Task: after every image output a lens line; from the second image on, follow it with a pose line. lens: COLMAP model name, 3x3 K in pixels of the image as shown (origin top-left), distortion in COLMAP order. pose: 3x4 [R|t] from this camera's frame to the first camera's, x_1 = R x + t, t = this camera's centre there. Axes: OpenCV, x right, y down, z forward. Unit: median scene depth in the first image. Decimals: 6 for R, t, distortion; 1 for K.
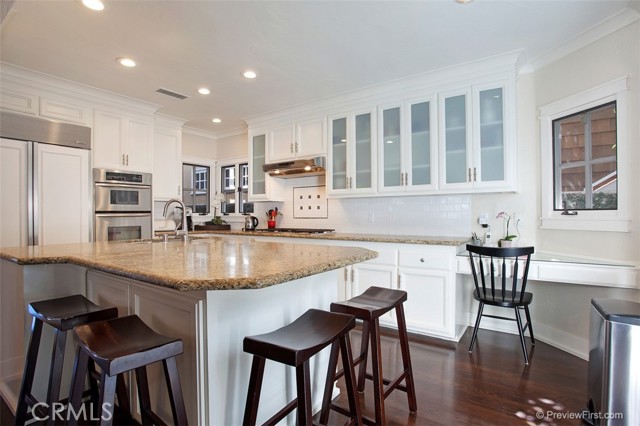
lens RADIAL K [[321.8, 0, 317.3], [0, 321.8, 217.2], [0, 0, 1]] dist [-0.040907, 0.000984]
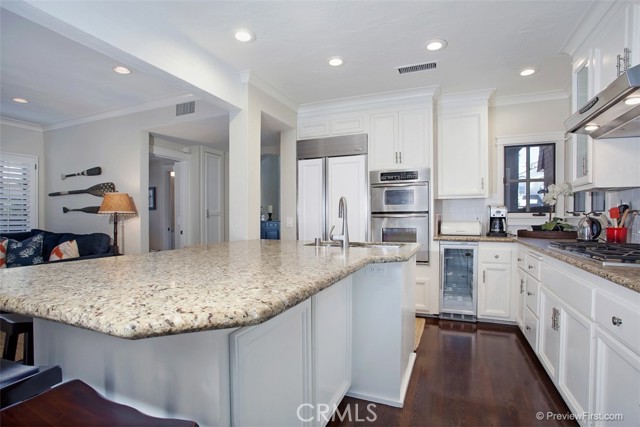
lens RADIAL K [[321.8, 0, 317.3], [0, 321.8, 217.7], [0, 0, 1]] dist [-0.040907, 0.000984]
pose [[0.221053, 0.003950, -0.975254, 0.287850], [-0.003899, 0.999987, 0.003167, -0.003199], [0.975254, 0.003102, 0.221066, 0.567894]]
